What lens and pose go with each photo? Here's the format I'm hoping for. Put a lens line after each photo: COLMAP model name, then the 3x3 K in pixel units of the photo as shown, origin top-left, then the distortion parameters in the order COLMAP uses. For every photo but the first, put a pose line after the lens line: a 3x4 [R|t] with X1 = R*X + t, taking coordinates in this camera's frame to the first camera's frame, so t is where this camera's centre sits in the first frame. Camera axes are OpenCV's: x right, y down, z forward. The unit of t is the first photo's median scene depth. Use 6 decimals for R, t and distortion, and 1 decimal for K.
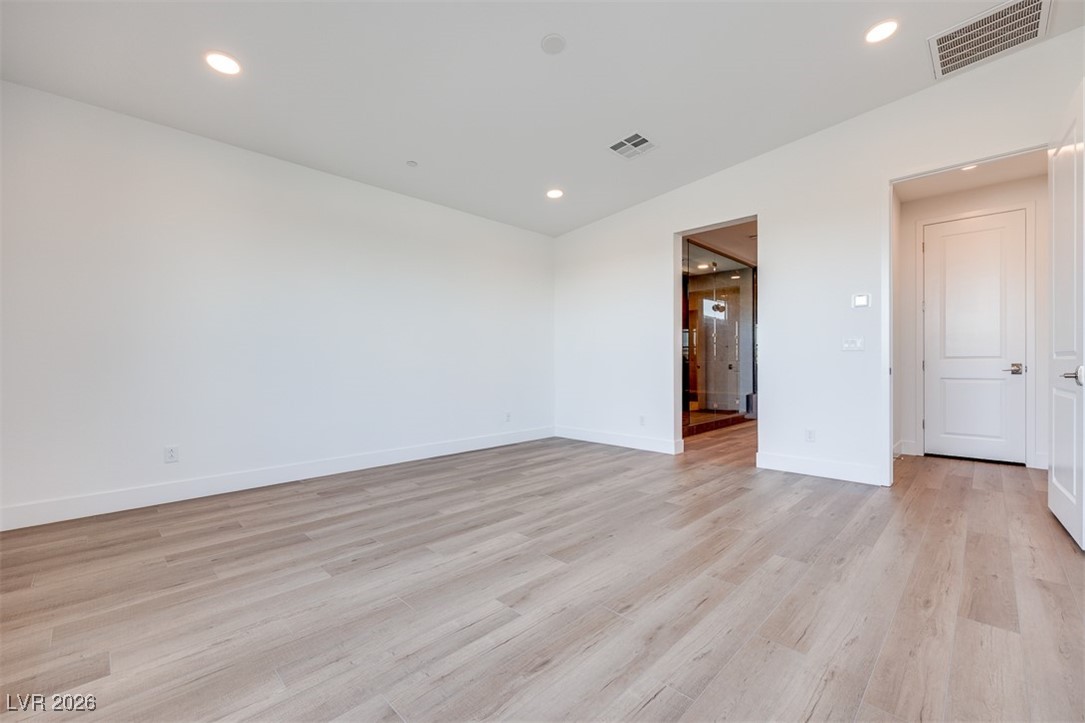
lens RADIAL K [[448.6, 0, 543.4], [0, 448.6, 363.9], [0, 0, 1]] dist [0.000005, 0.000005]
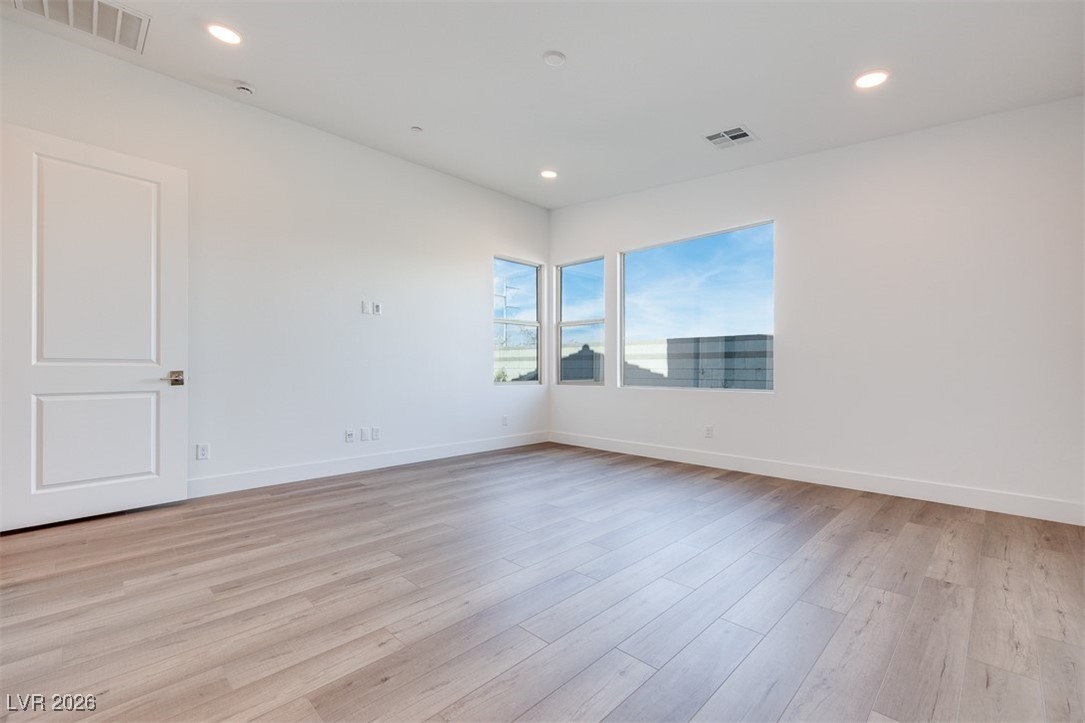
lens RADIAL K [[455.5, 0, 541.7], [0, 455.5, 365.5], [0, 0, 1]] dist [0.000063, 0.000002]
pose [[-0.999977, 0.004192, -0.005417, 0.057725], [0.004239, 0.999953, -0.008743, 0.003460], [0.005380, -0.008766, -0.999947, 2.011333]]
